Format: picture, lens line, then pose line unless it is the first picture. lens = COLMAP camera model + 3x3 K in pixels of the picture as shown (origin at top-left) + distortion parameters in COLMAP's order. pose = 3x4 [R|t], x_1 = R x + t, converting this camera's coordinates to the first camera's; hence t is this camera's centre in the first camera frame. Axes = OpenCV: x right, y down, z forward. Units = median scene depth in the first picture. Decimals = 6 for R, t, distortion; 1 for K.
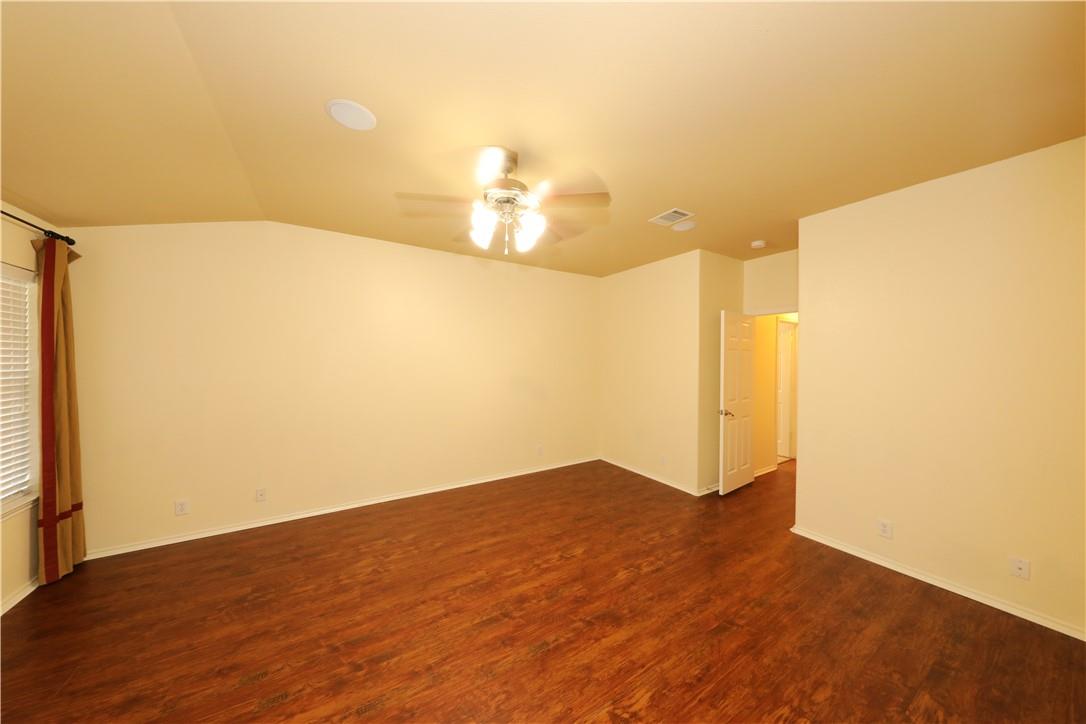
lens RADIAL K [[340.6, 0, 544.1], [0, 340.6, 359.8], [0, 0, 1]] dist [-0.004927, -0.000718]
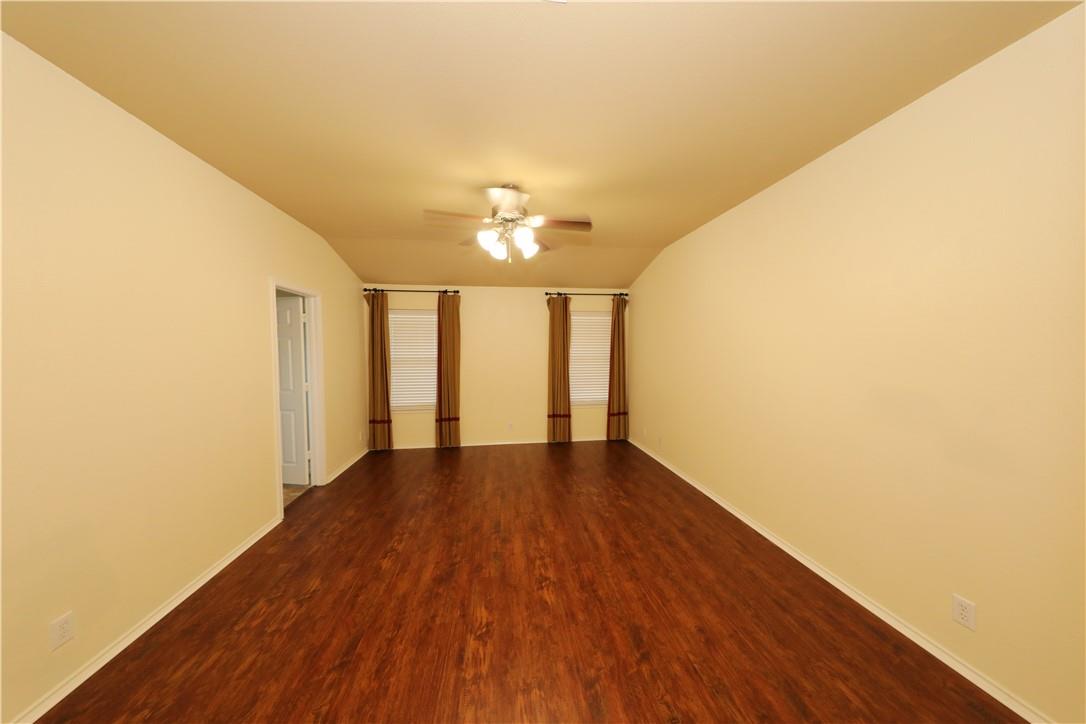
lens RADIAL K [[340.6, 0, 545.6], [0, 340.6, 357.4], [0, 0, 1]] dist [-0.004927, -0.000718]
pose [[-0.398282, 0.028437, -0.916822, 0.942347], [-0.005344, 0.999430, 0.033320, -0.004954], [0.917247, 0.018170, -0.397903, 1.530390]]
